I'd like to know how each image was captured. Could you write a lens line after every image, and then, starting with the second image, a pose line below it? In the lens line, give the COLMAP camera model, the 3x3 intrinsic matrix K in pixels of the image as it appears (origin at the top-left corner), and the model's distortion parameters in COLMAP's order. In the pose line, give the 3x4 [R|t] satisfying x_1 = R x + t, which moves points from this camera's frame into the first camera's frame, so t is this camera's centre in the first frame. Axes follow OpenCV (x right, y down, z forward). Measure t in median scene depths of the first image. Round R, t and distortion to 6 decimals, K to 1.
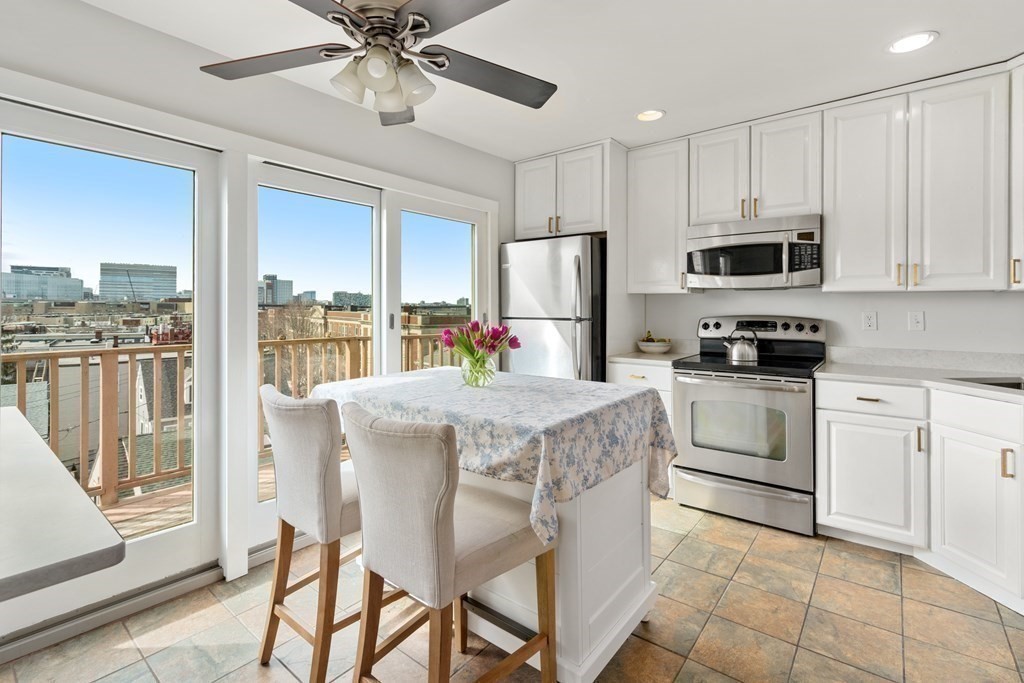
lens RADIAL K [[473.4, 0, 509.3], [0, 473.4, 331.1], [0, 0, 1]] dist [0.000280, -0.000041]
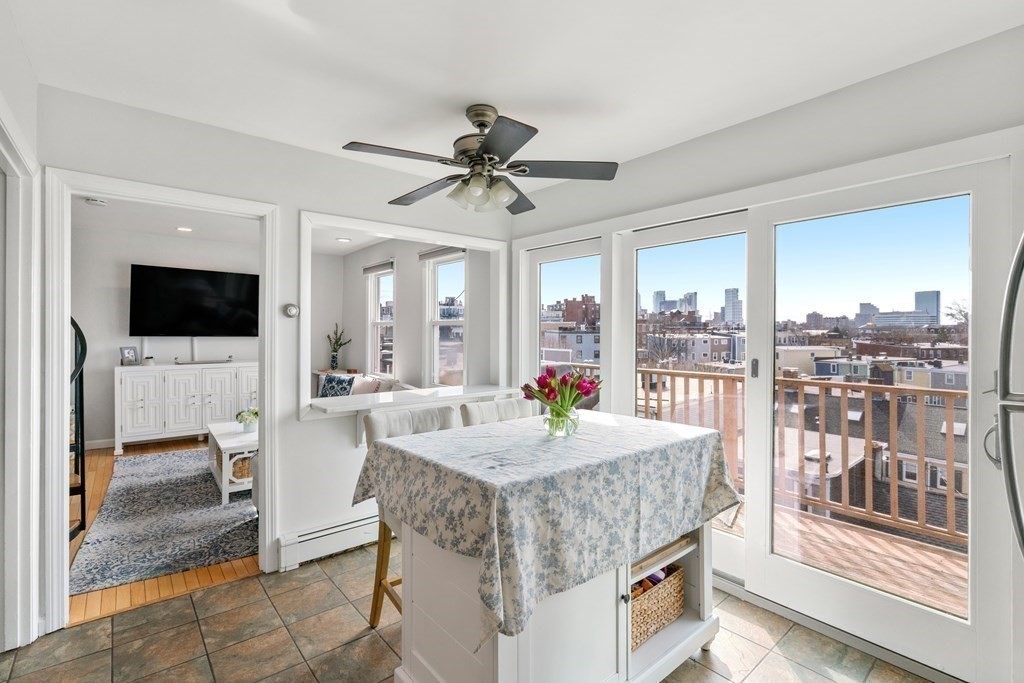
lens RADIAL K [[473.4, 0, 509.3], [0, 473.4, 331.1], [0, 0, 1]] dist [0.000280, -0.000041]
pose [[-0.195594, -0.003594, -0.980678, 1.069960], [-0.043974, 0.999020, 0.005110, -0.113823], [0.979699, 0.044124, -0.195560, 1.273835]]
